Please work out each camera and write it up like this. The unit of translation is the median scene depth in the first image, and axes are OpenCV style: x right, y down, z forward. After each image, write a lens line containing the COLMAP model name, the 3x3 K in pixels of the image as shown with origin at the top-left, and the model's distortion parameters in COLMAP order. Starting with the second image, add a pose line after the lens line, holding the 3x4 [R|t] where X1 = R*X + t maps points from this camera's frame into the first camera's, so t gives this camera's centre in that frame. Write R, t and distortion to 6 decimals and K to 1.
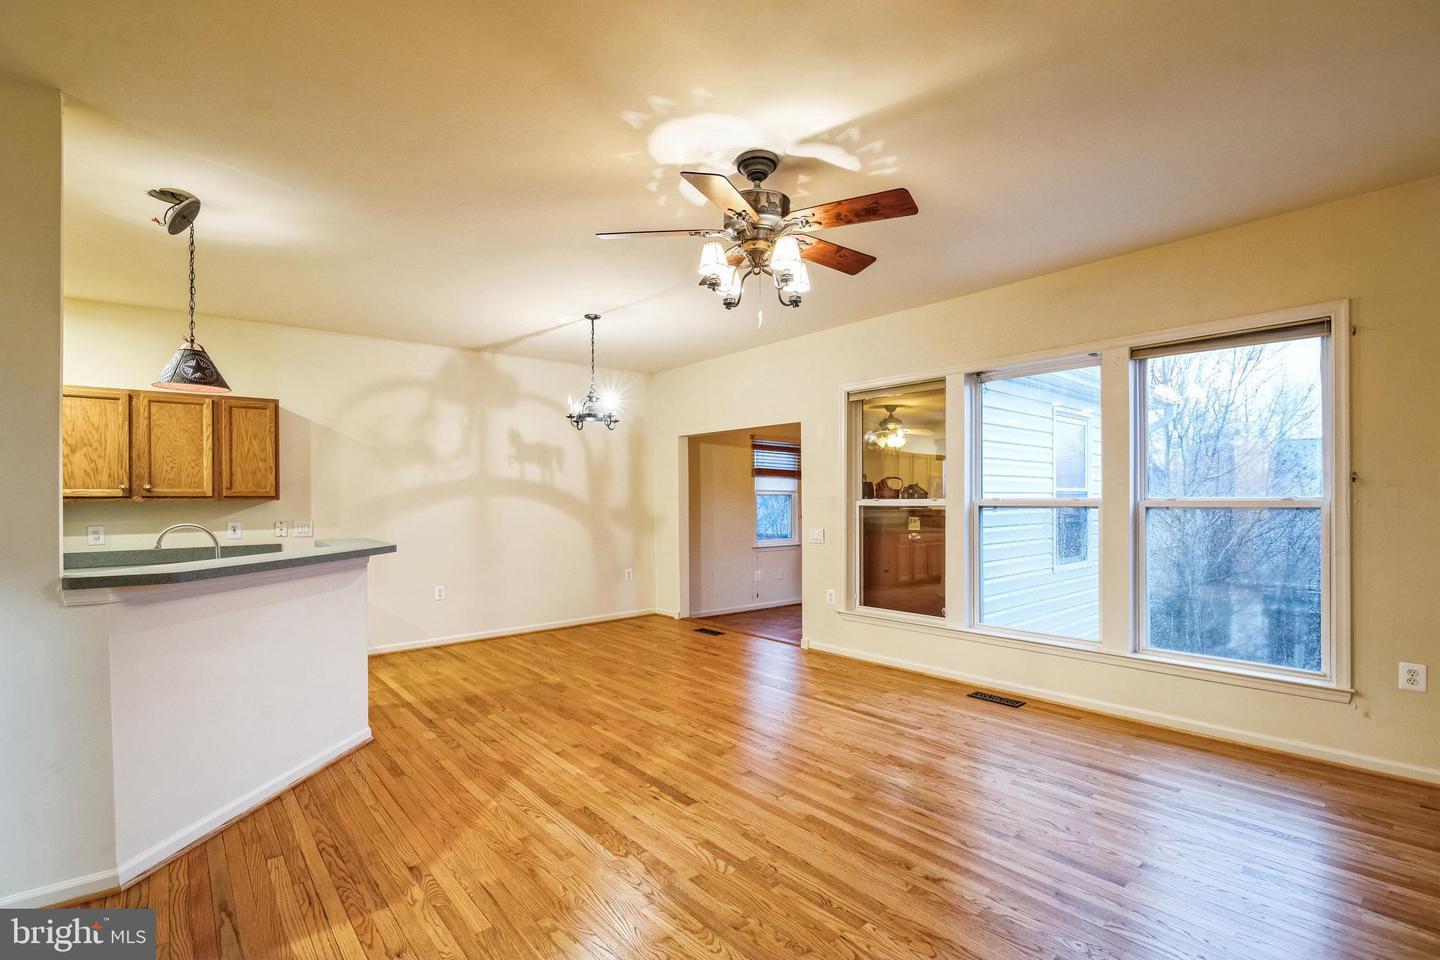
lens RADIAL K [[659.4, 0, 712.1], [0, 659.4, 489.9], [0, 0, 1]] dist [-0.024435, 0.000563]
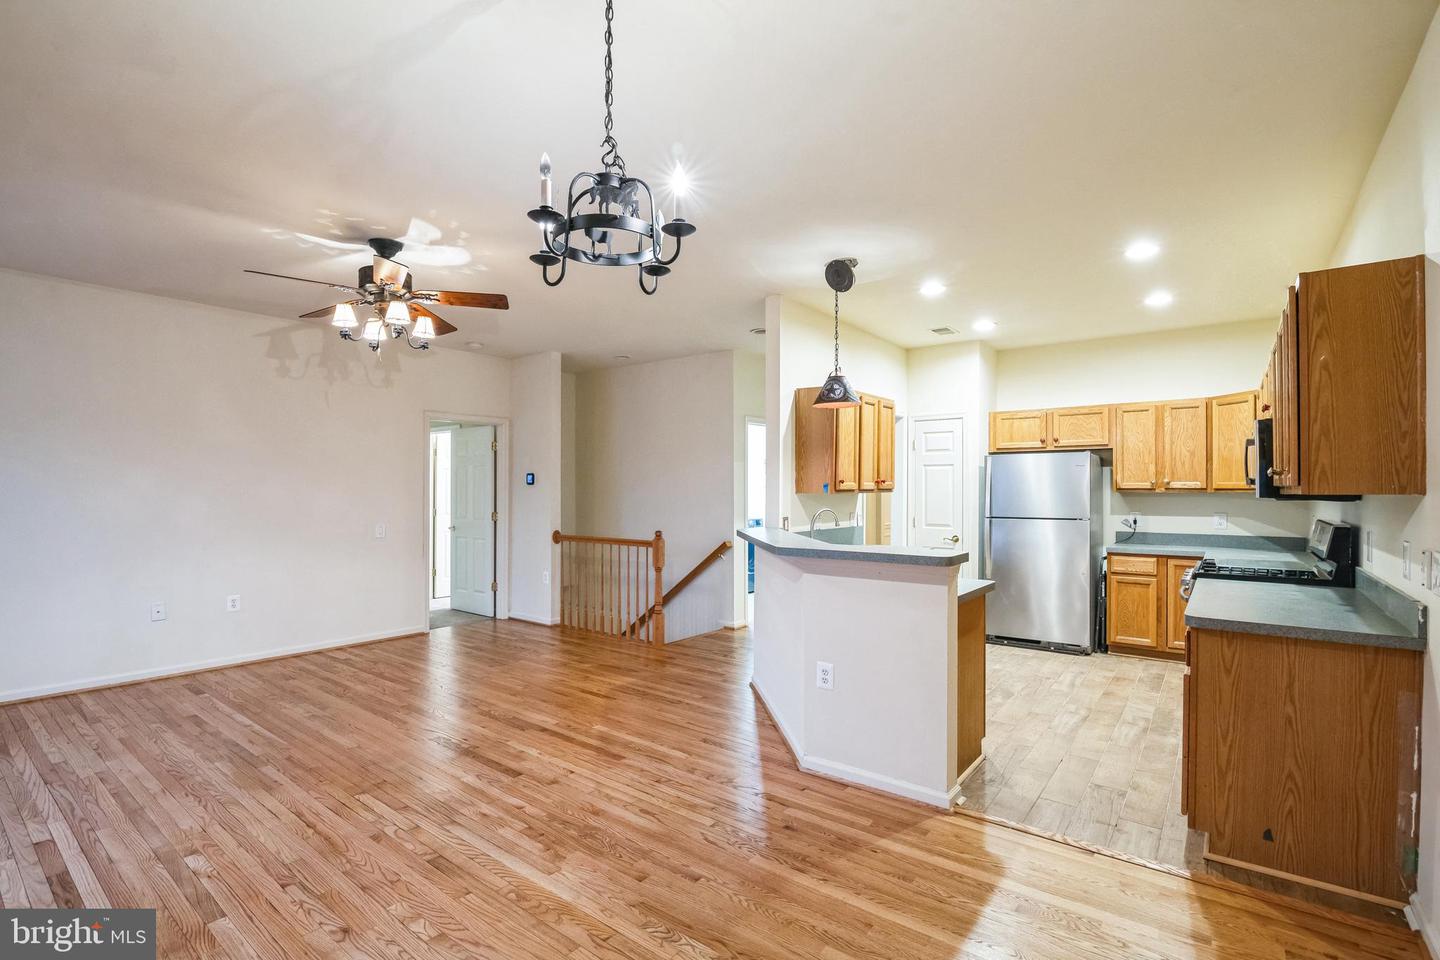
lens RADIAL K [[667.3, 0, 701.8], [0, 667.3, 493.4], [0, 0, 1]] dist [-0.025845, 0.000089]
pose [[-0.980611, 0.009044, -0.195758, -0.176530], [0.009238, 0.999957, -0.000080, 0.012692], [0.195749, -0.001887, -0.980652, 1.450985]]
